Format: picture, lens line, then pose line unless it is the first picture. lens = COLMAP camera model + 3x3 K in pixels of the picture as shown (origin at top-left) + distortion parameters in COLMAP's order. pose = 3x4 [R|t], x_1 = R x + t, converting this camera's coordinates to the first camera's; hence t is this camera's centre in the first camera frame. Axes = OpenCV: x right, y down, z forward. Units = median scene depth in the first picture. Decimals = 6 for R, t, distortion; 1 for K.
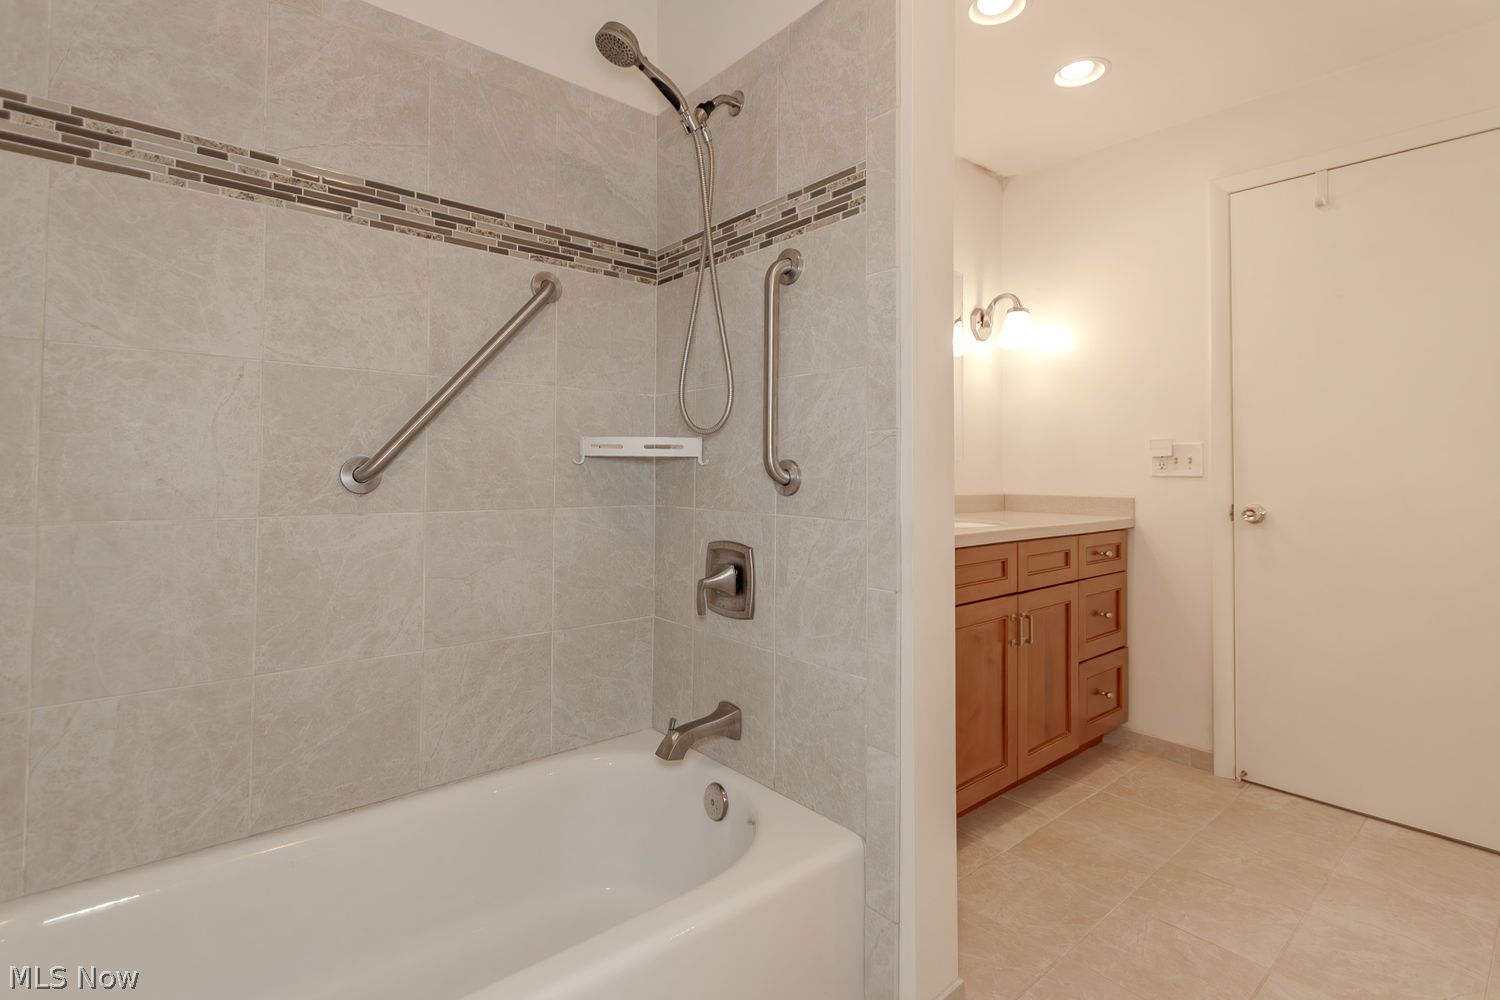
lens RADIAL K [[696.8, 0, 742.2], [0, 696.8, 465.8], [0, 0, 1]] dist [-0.002754, -0.003496]
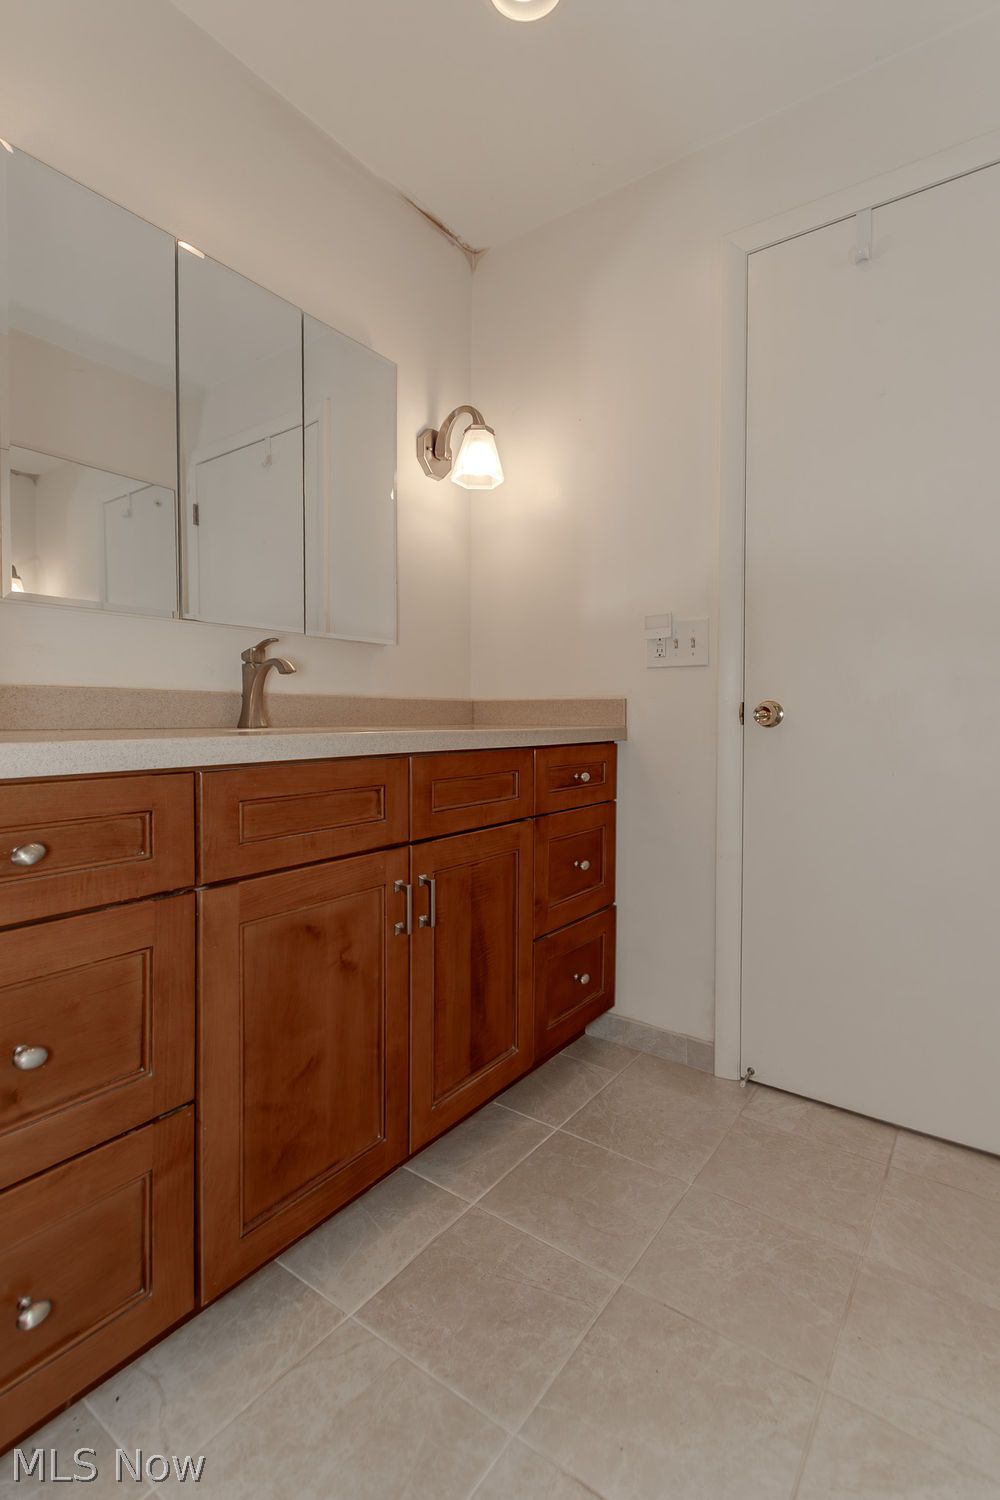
lens RADIAL K [[696.8, 0, 501.2], [0, 696.8, 743.4], [0, 0, 1]] dist [-0.002754, -0.003496]
pose [[0.969156, -0.013569, 0.246075, 0.291270], [0.000524, 0.998594, 0.052998, 0.060399], [-0.246449, -0.051234, 0.967801, 0.371933]]
